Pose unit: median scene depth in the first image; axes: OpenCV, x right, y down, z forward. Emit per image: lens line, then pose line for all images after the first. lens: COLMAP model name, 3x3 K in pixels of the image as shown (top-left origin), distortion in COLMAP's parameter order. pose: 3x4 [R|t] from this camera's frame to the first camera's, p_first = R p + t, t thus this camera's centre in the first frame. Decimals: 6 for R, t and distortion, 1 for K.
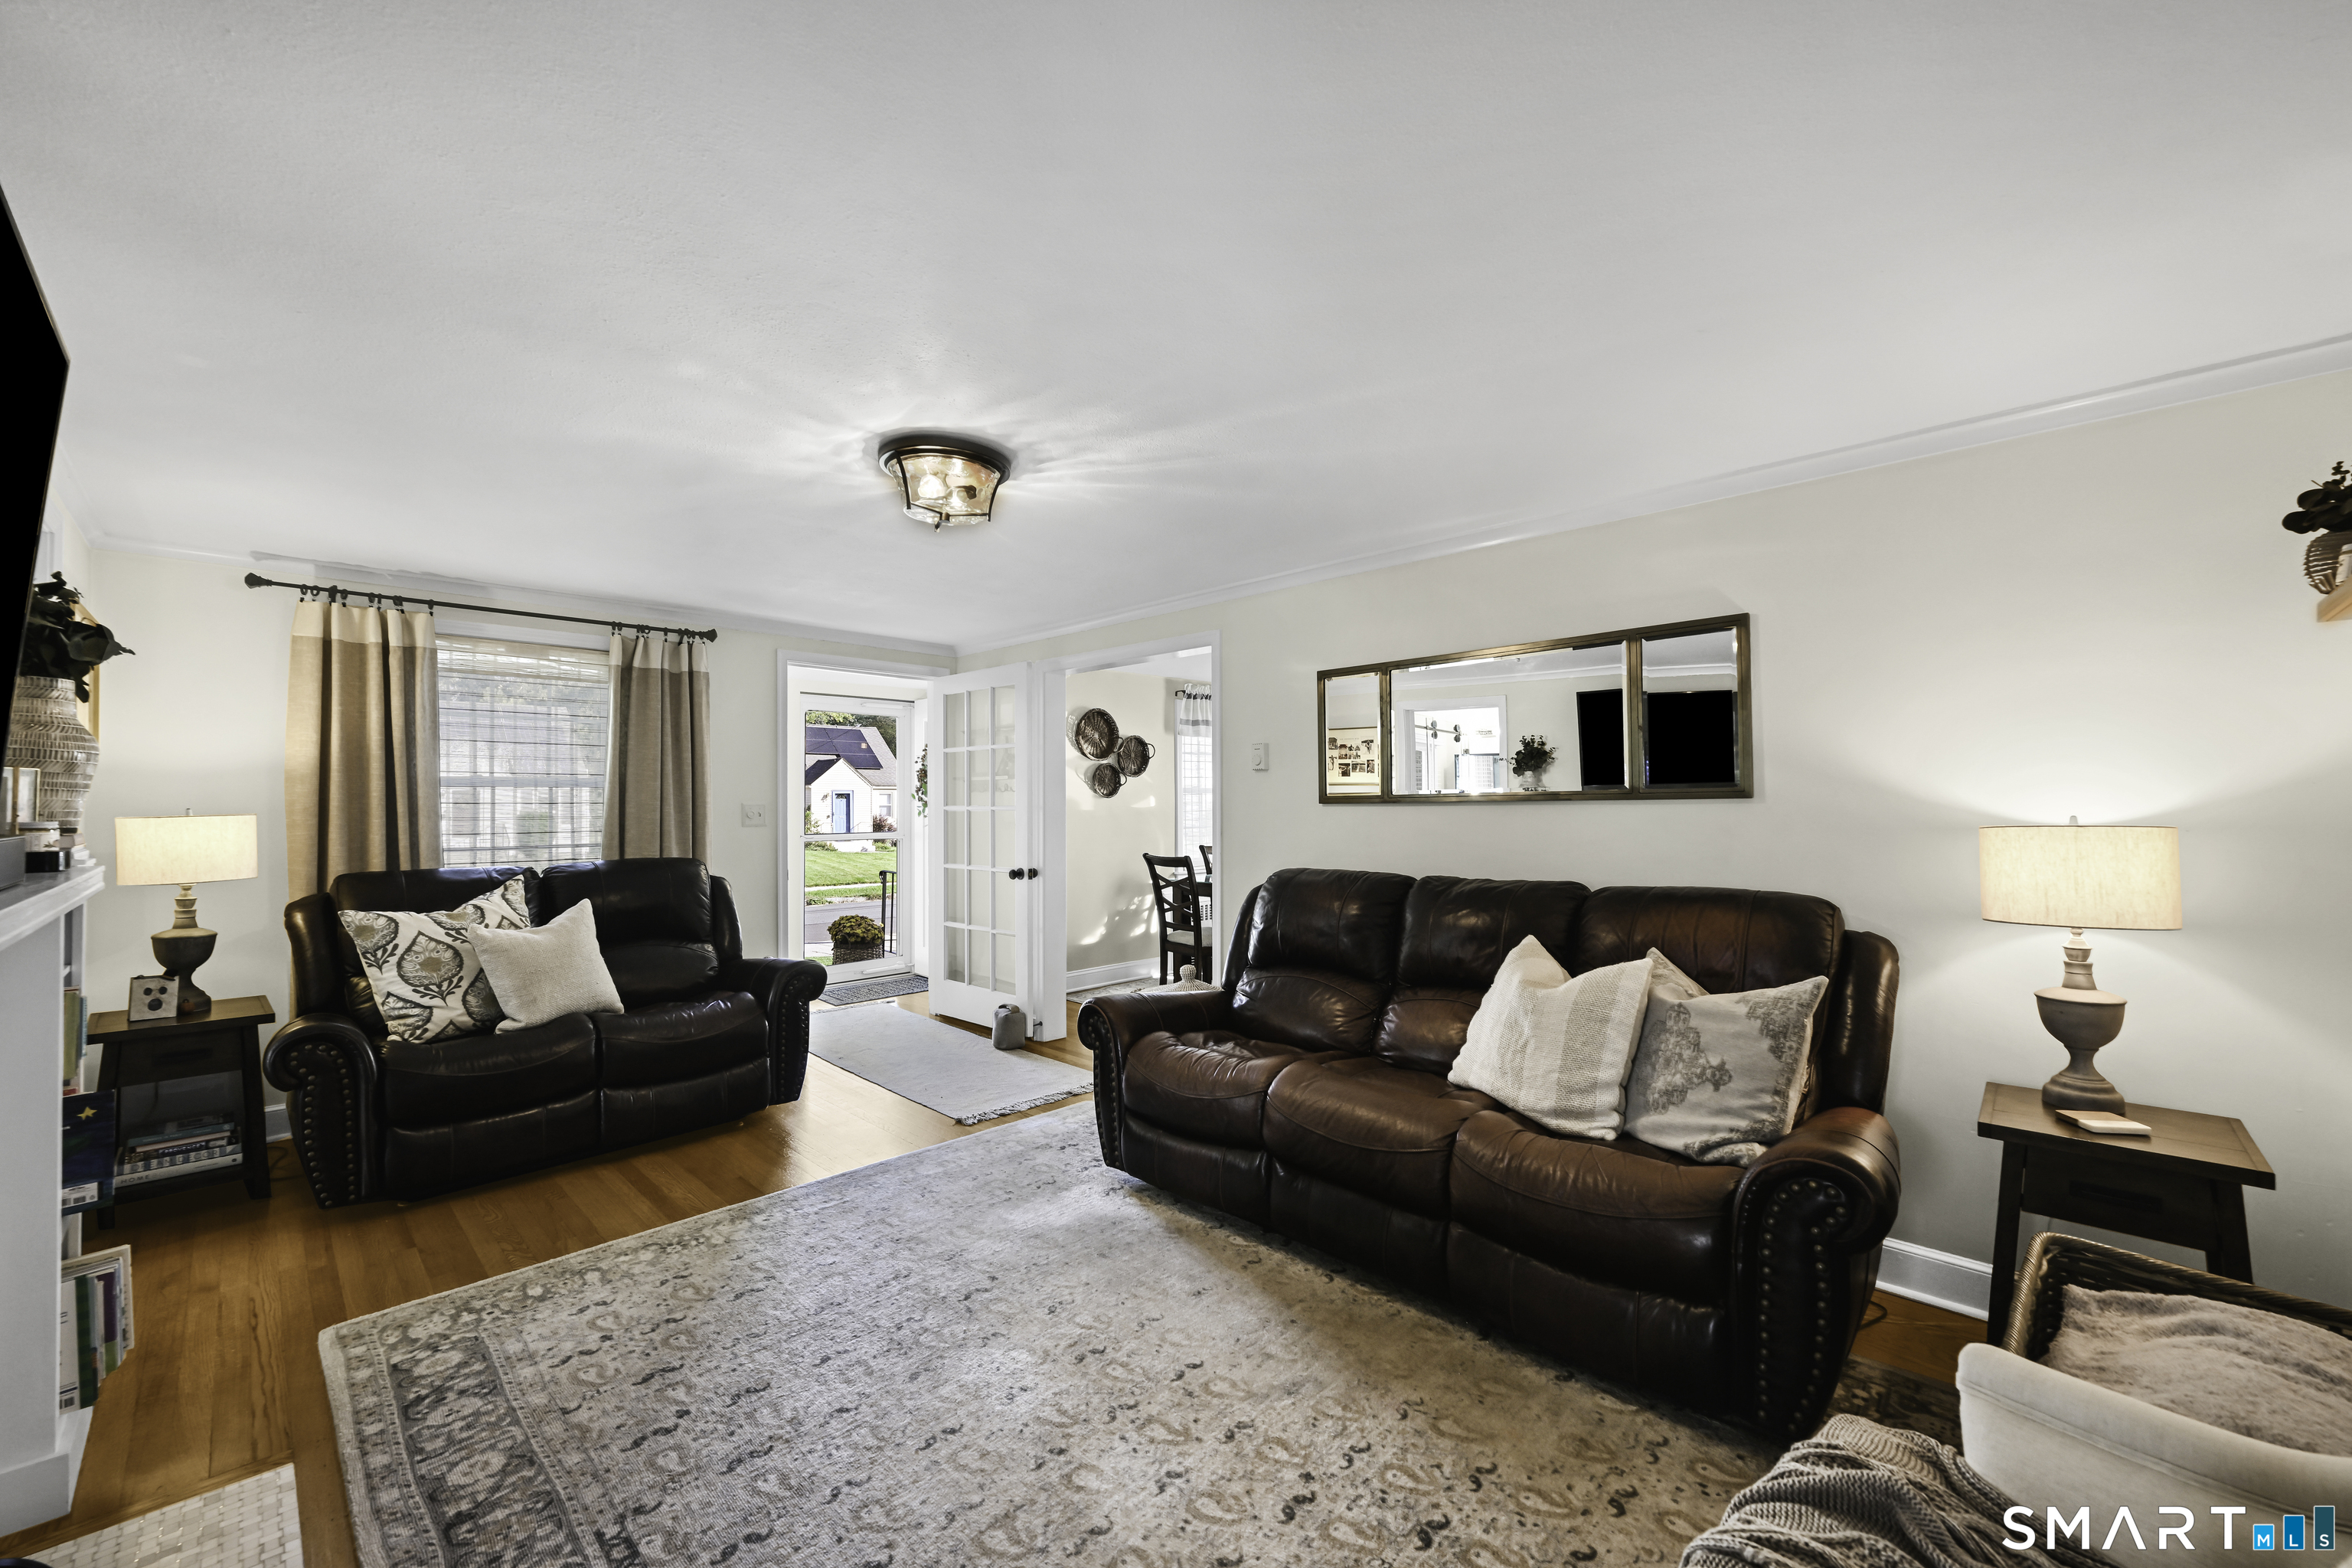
lens RADIAL K [[957.4, 0, 1170.8], [0, 957.4, 791.7], [0, 0, 1]] dist [-0.000188, -0.000030]
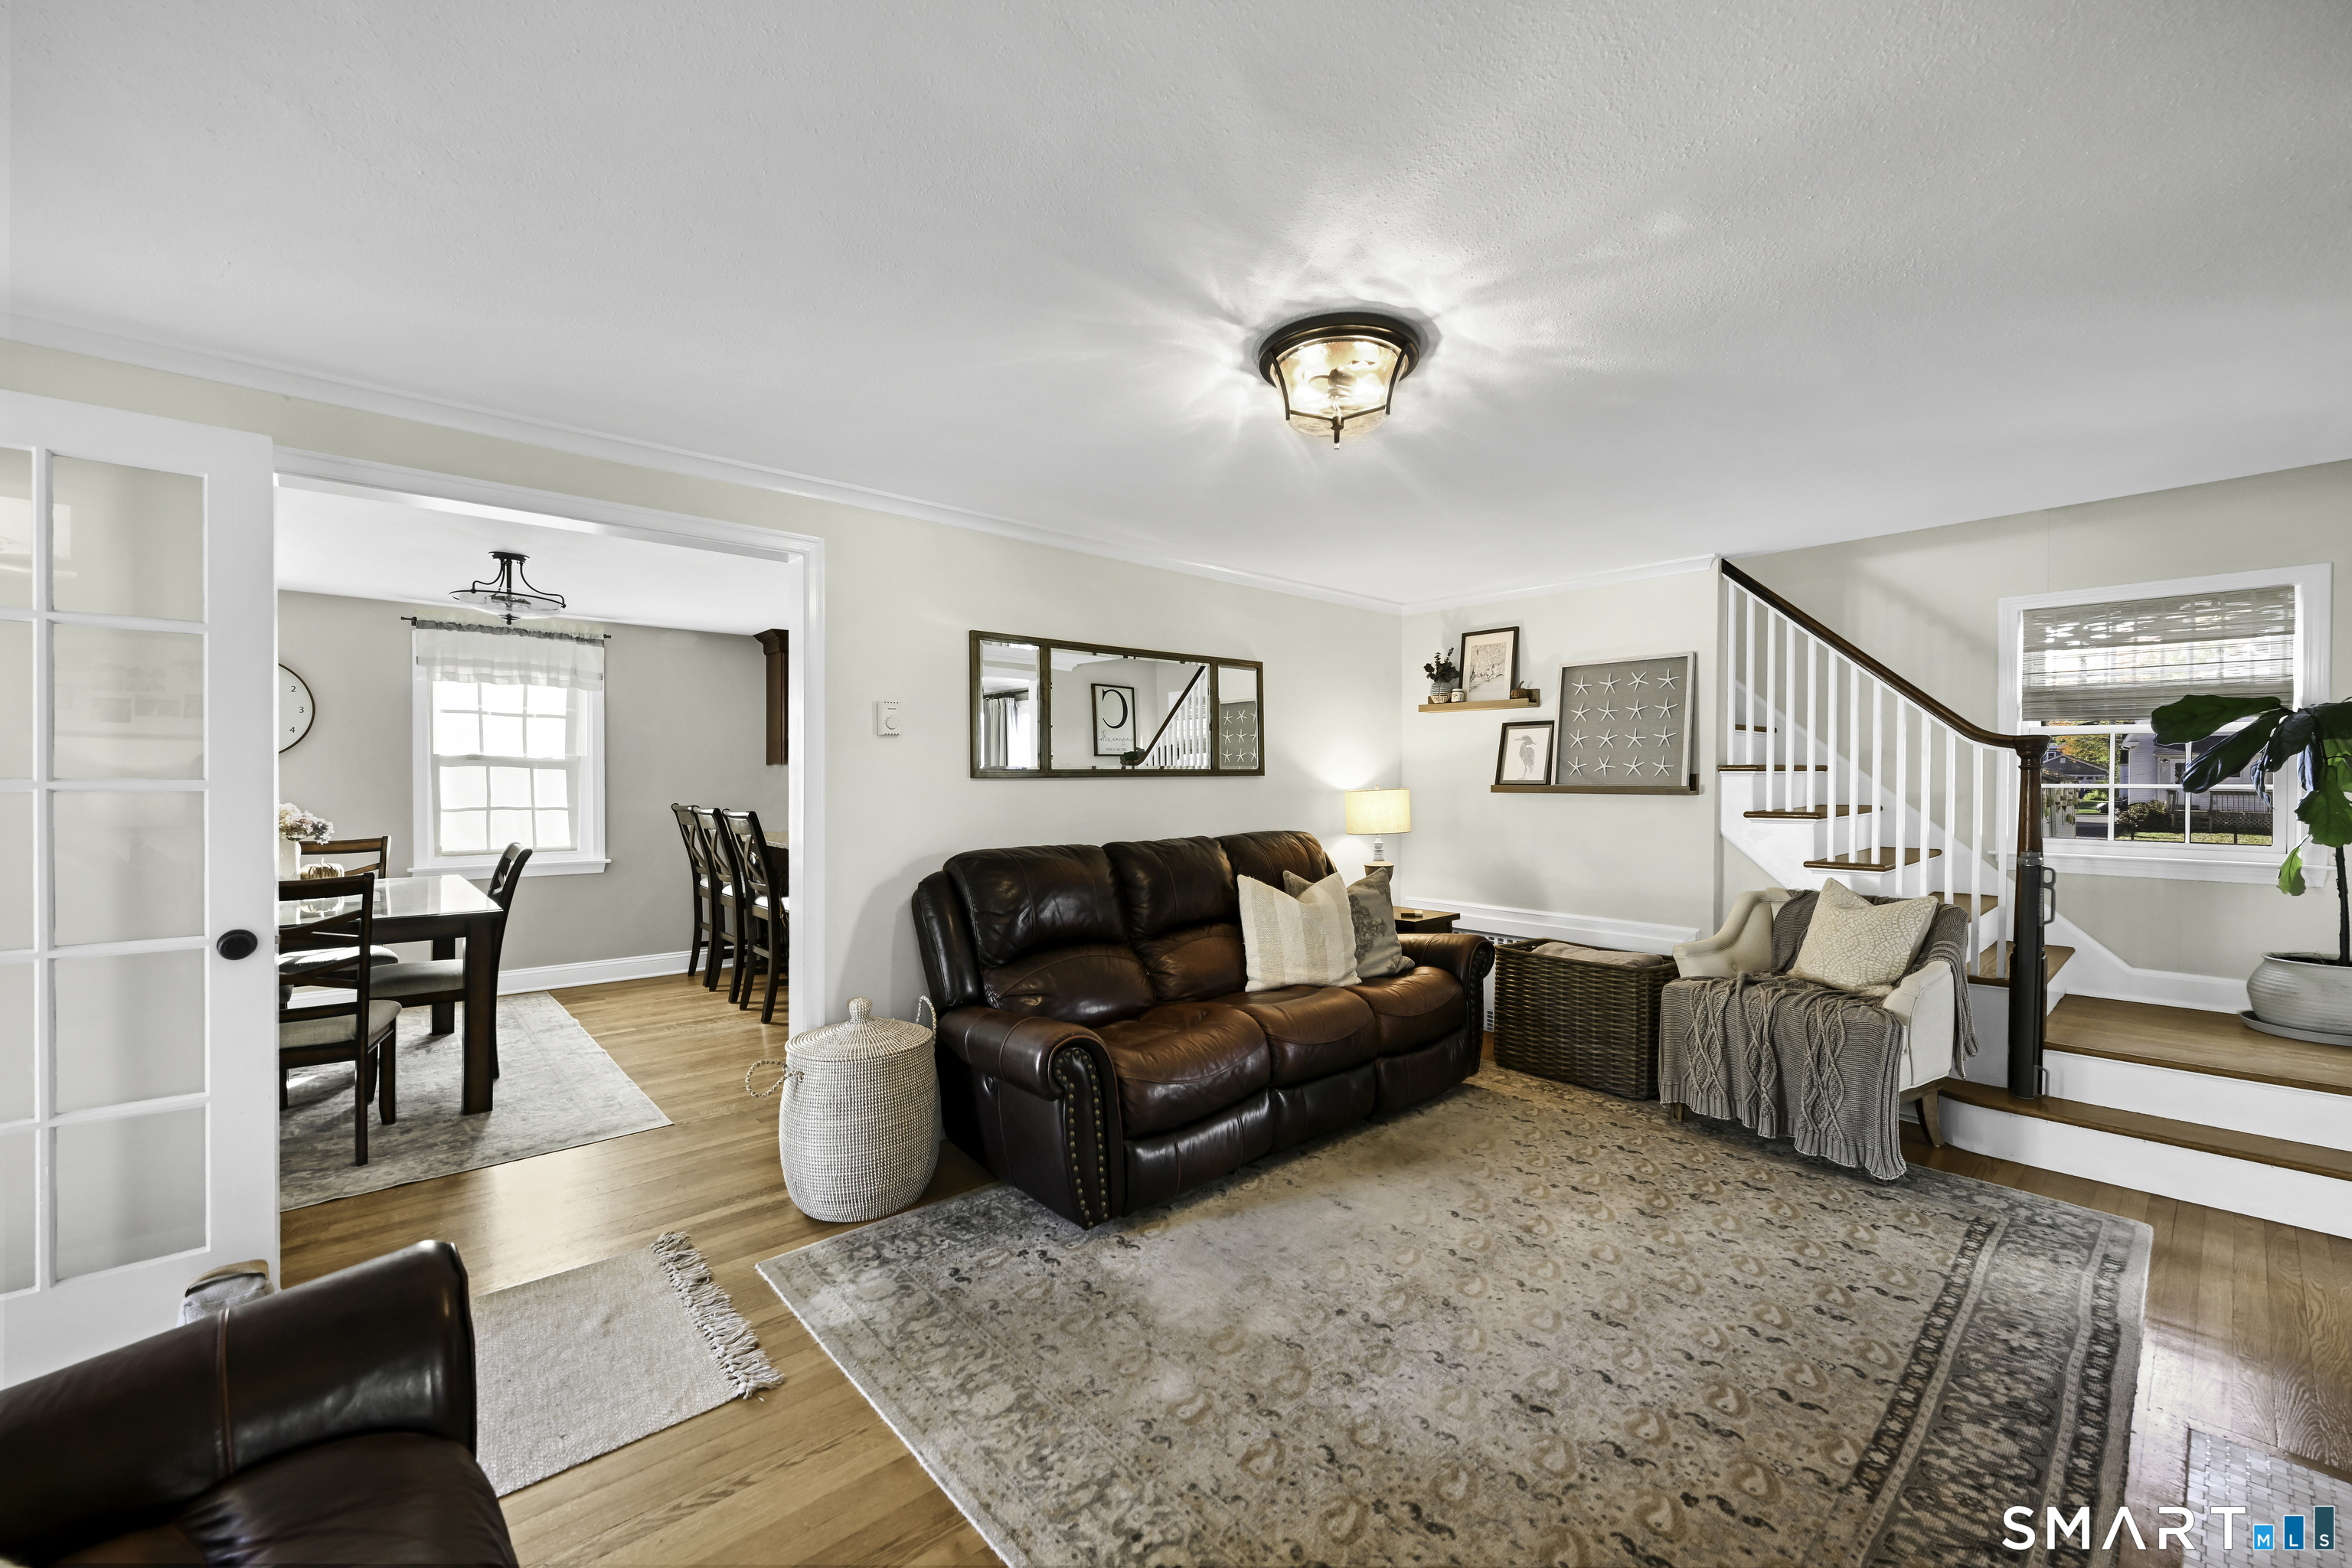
lens RADIAL K [[940.0, 0, 1206.9], [0, 940.0, 784.7], [0, 0, 1]] dist [0.001813, 0.000123]
pose [[0.027540, -0.002834, 0.999617, -1.165178], [-0.014372, 0.999892, 0.003231, 0.021334], [-0.999517, -0.014455, 0.027497, 1.219934]]
